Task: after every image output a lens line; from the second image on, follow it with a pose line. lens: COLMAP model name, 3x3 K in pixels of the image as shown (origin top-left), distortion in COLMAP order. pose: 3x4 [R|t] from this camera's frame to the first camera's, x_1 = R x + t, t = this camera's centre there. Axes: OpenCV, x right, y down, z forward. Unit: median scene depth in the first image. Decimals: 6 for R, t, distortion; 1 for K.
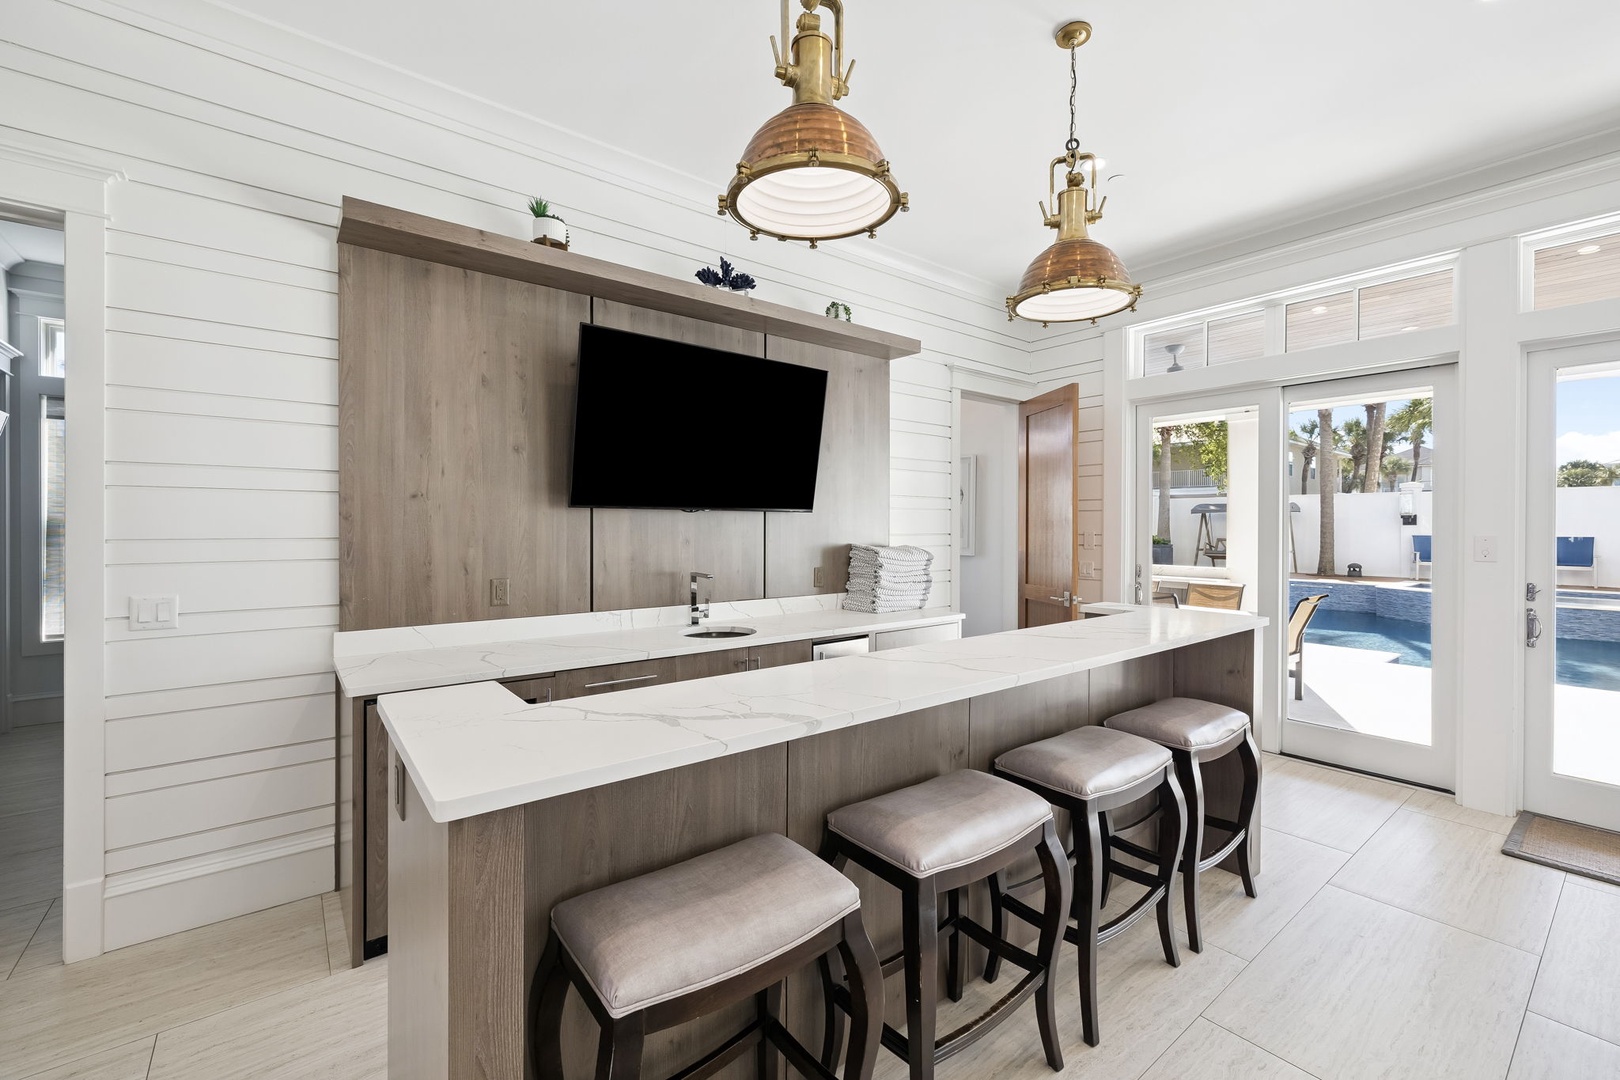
lens RADIAL K [[678.7, 0, 817.1], [0, 678.7, 532.8], [0, 0, 1]] dist [-0.000920, 0.000295]
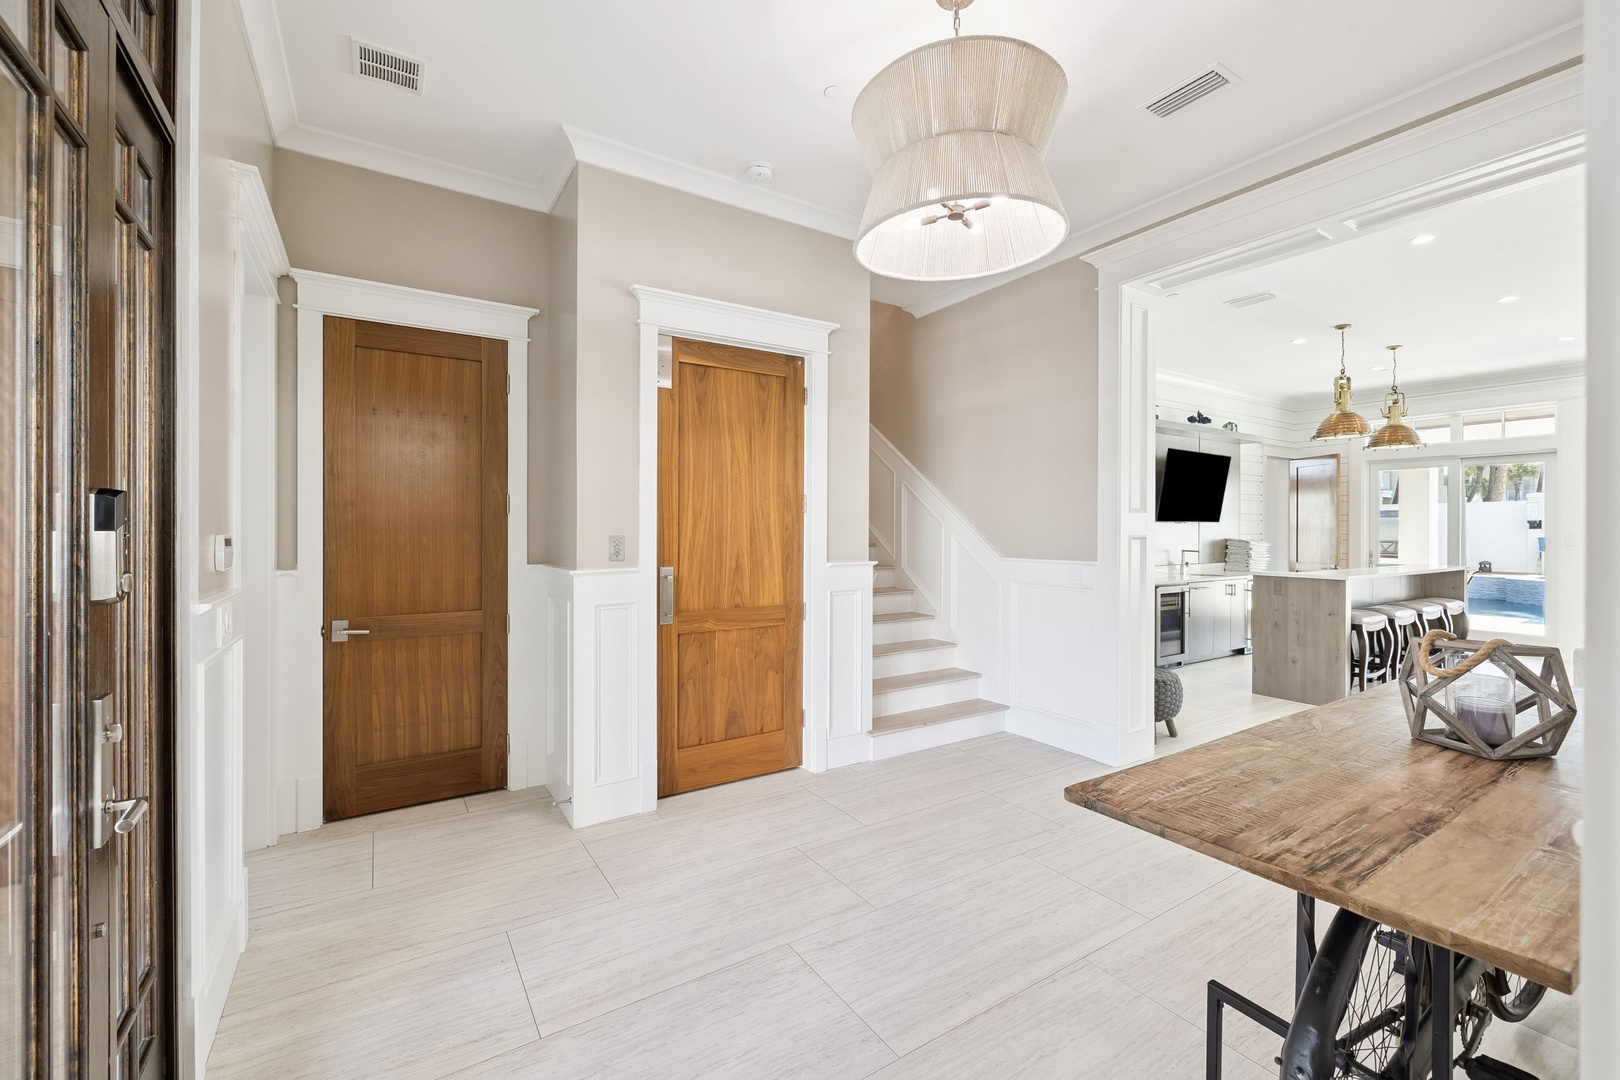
lens RADIAL K [[678.7, 0, 817.1], [0, 678.7, 532.8], [0, 0, 1]] dist [-0.000920, 0.000295]
pose [[0.995253, 0.000645, -0.097319, -0.822878], [-0.001182, 0.999984, -0.005455, 0.010535], [0.097314, 0.005544, 0.995238, -0.953509]]
